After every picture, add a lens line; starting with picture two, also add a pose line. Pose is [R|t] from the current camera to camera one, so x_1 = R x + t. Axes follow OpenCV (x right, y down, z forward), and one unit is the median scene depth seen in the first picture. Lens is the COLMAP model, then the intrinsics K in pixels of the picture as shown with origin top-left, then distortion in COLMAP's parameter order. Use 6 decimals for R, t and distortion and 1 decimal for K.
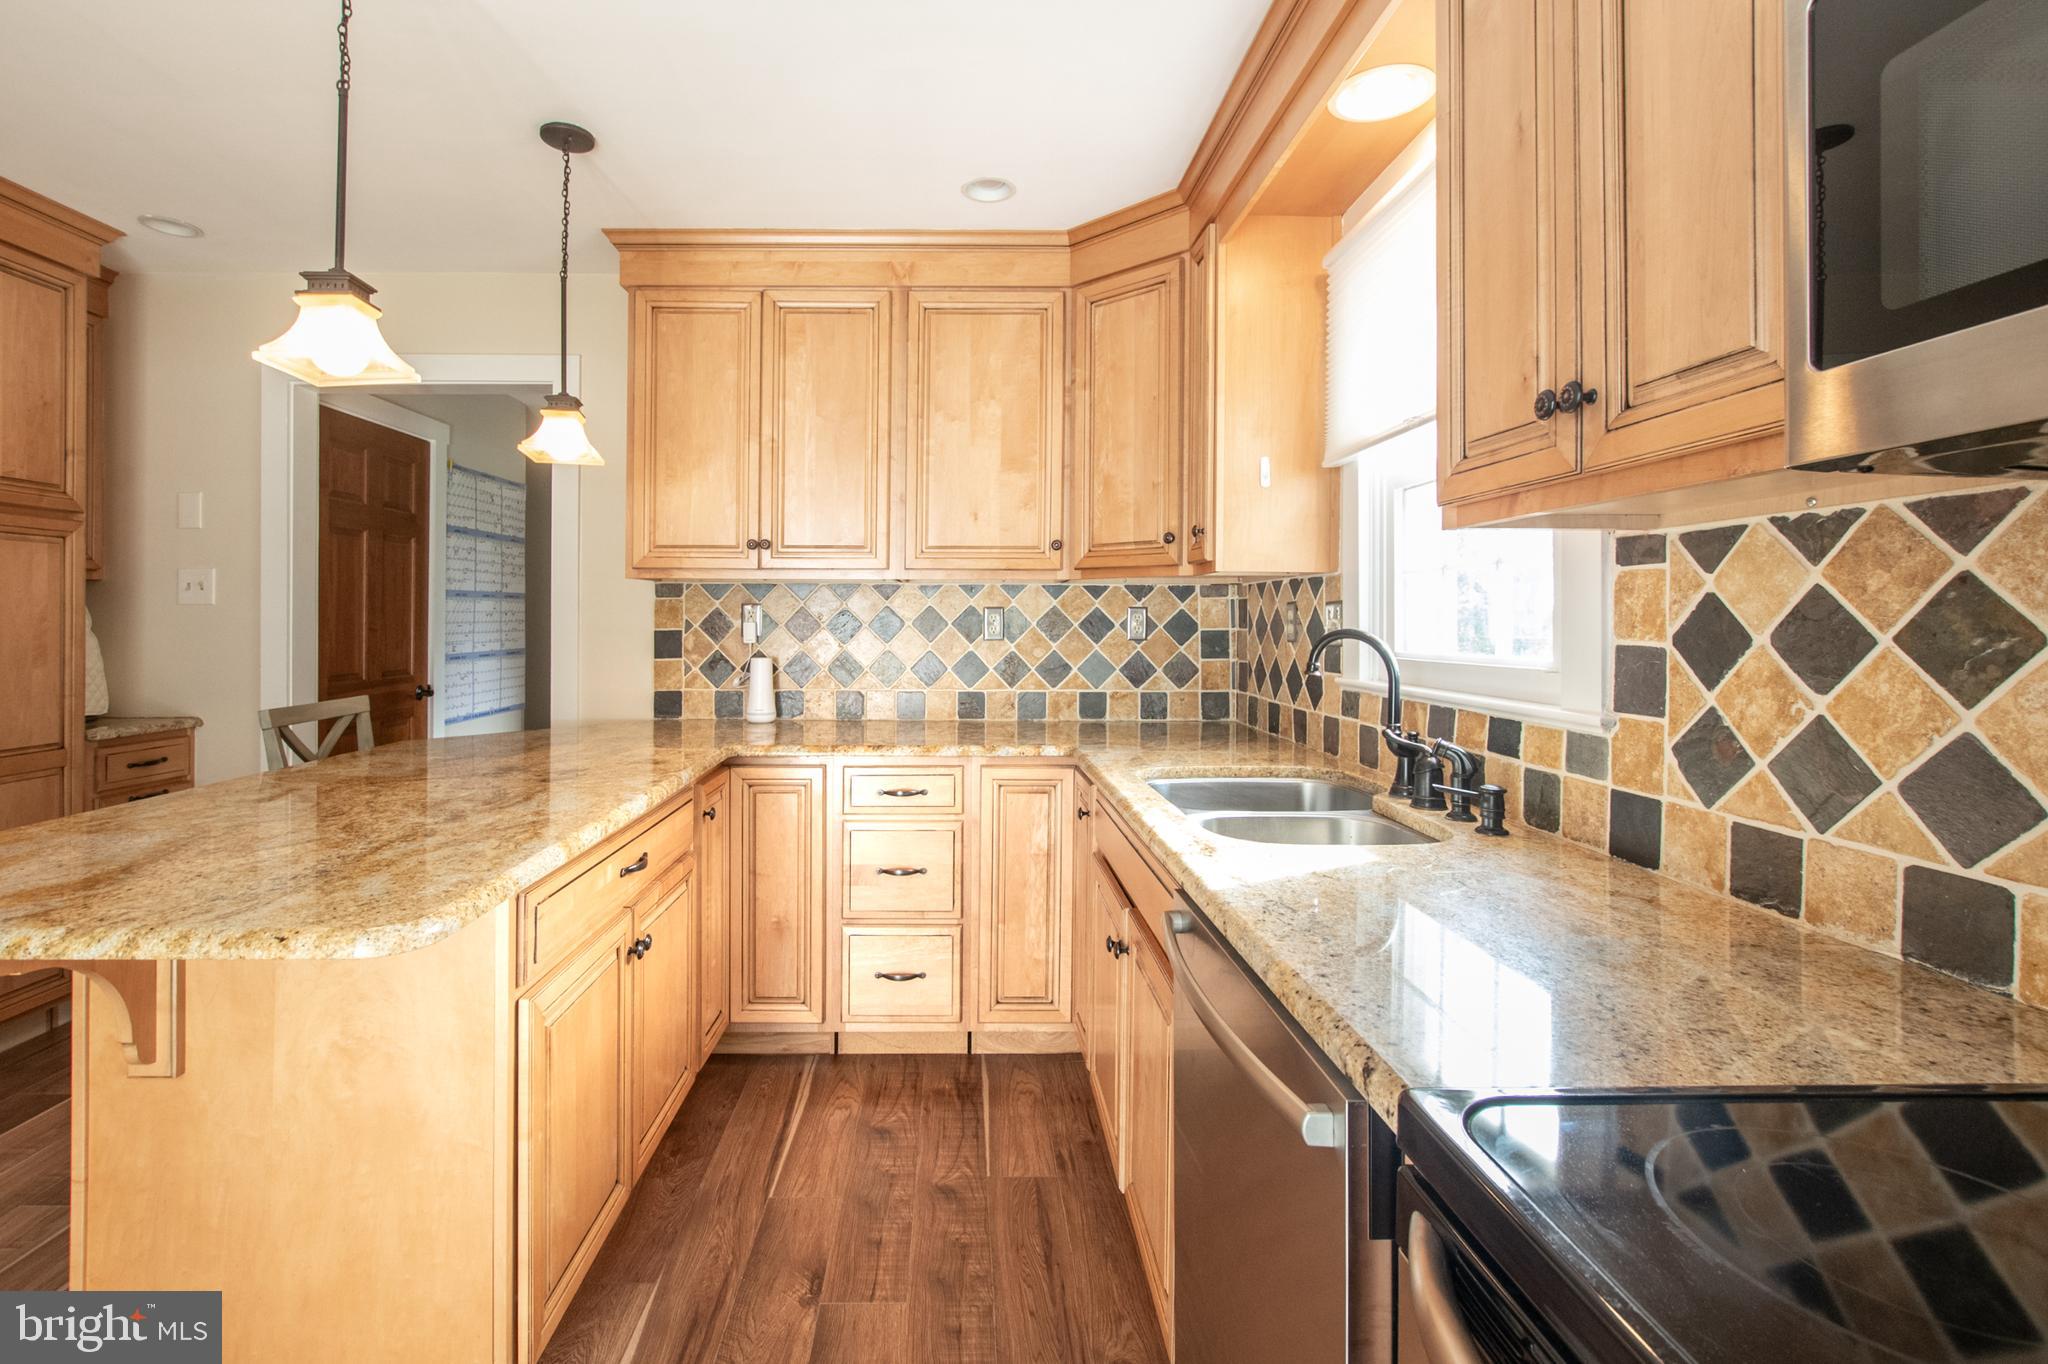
lens RADIAL K [[892.3, 0, 963.5], [0, 892.3, 614.8], [0, 0, 1]] dist [-0.012301, 0.001657]
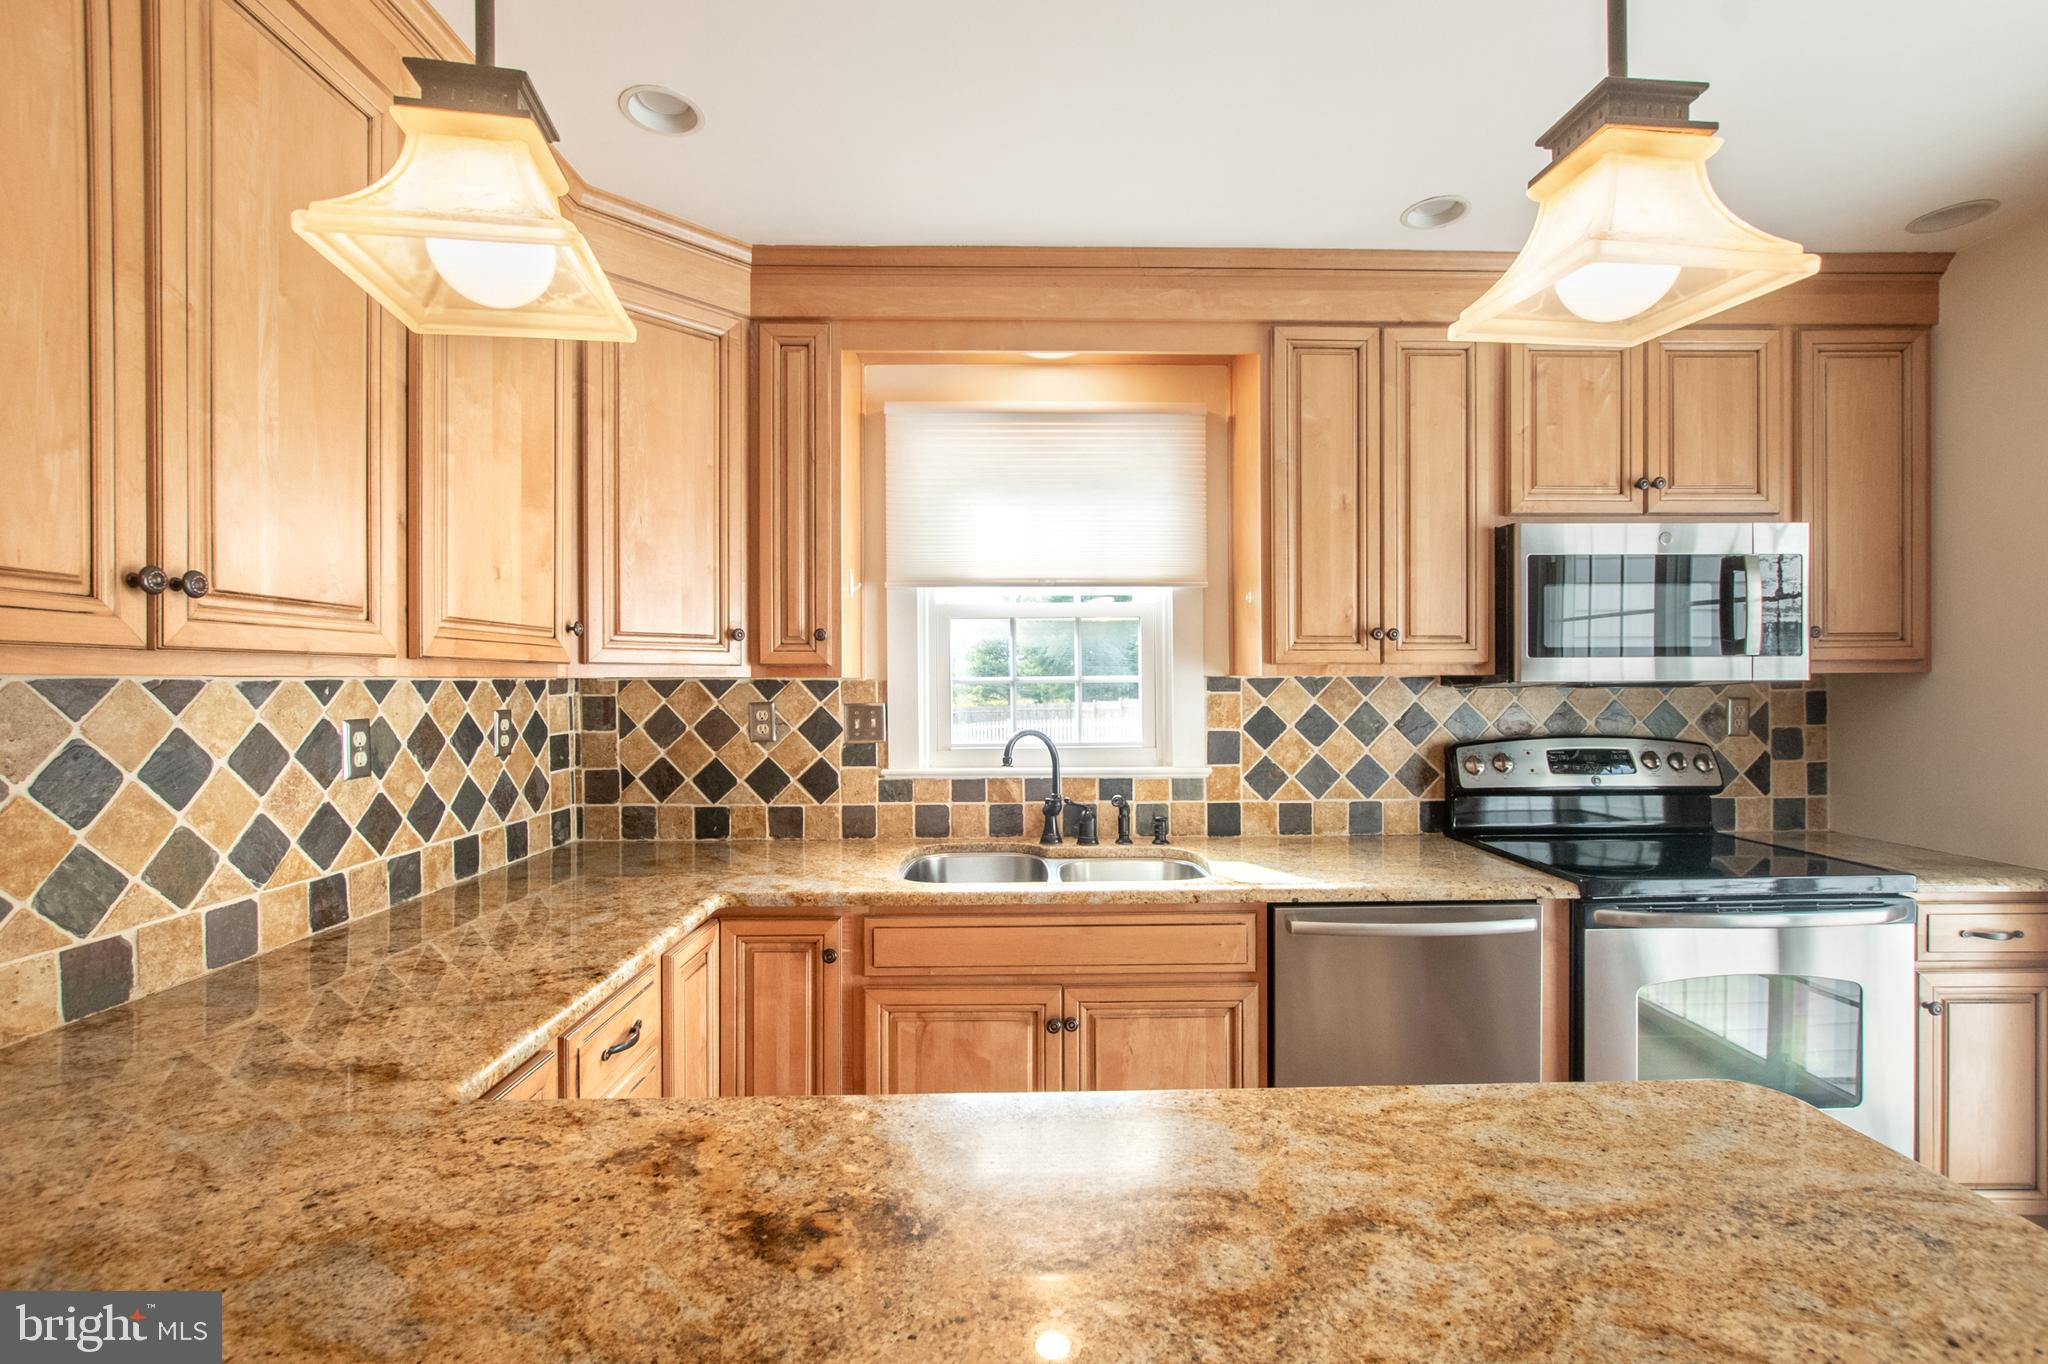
lens RADIAL K [[892.3, 0, 999.1], [0, 892.3, 684.3], [0, 0, 1]] dist [-0.012301, 0.001657]
pose [[0.023470, -0.008571, 0.999688, -0.581651], [0.000025, 0.999963, 0.008573, -0.040007], [-0.999725, -0.000176, 0.023469, 0.646447]]
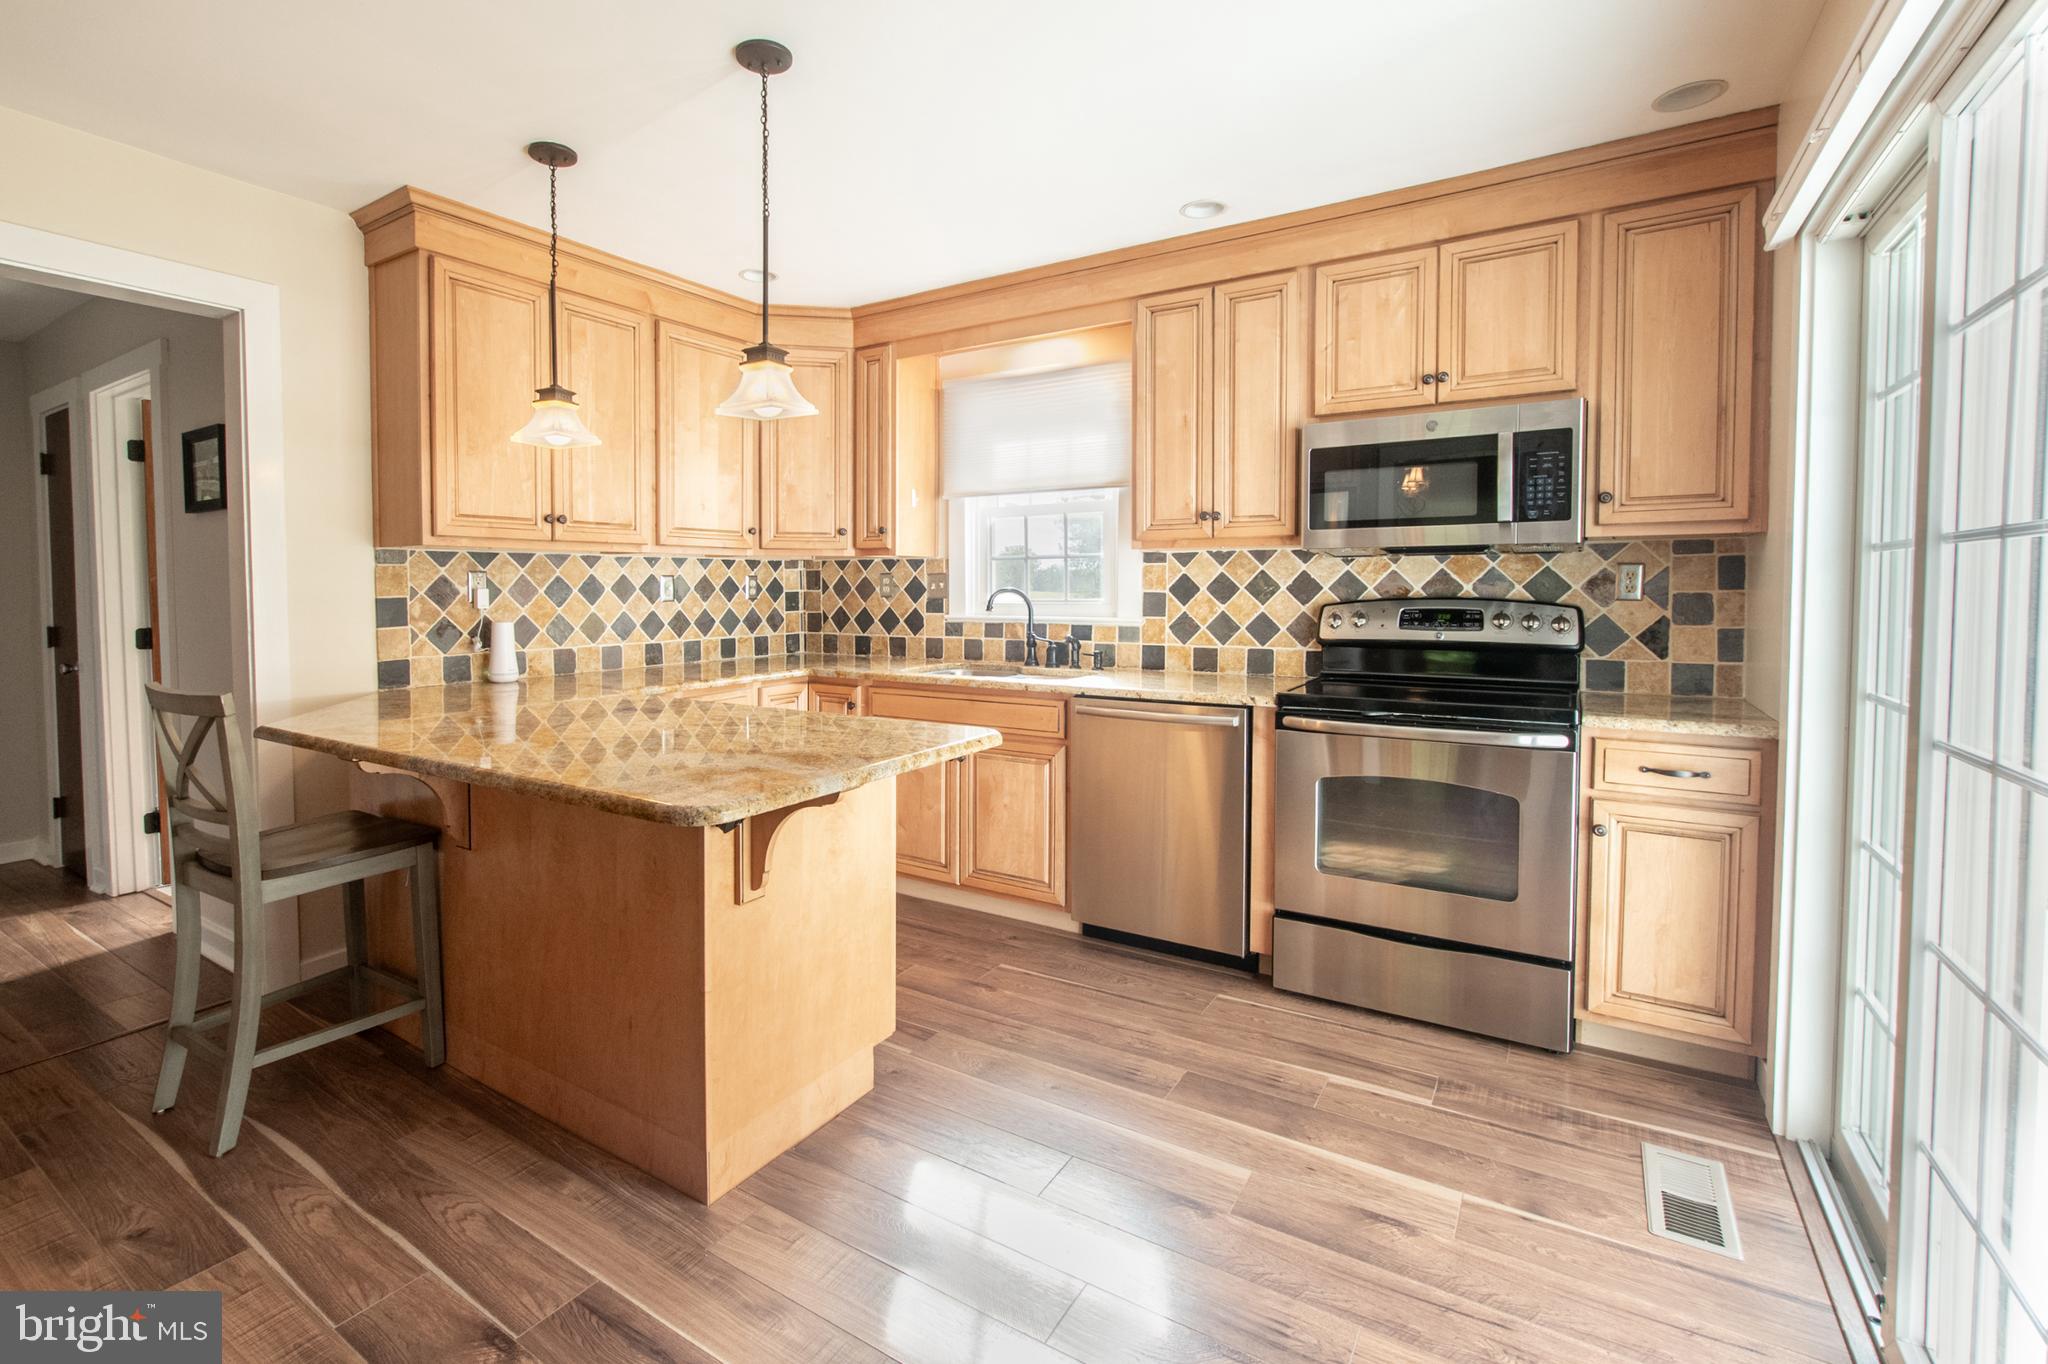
lens RADIAL K [[892.3, 0, 908.0], [0, 892.3, 614.1], [0, 0, 1]] dist [-0.012301, 0.001657]
pose [[0.602703, -0.031312, 0.797351, -0.856600], [0.000796, 0.999253, 0.038639, -0.002188], [-0.797965, -0.022653, 0.602278, -0.033518]]
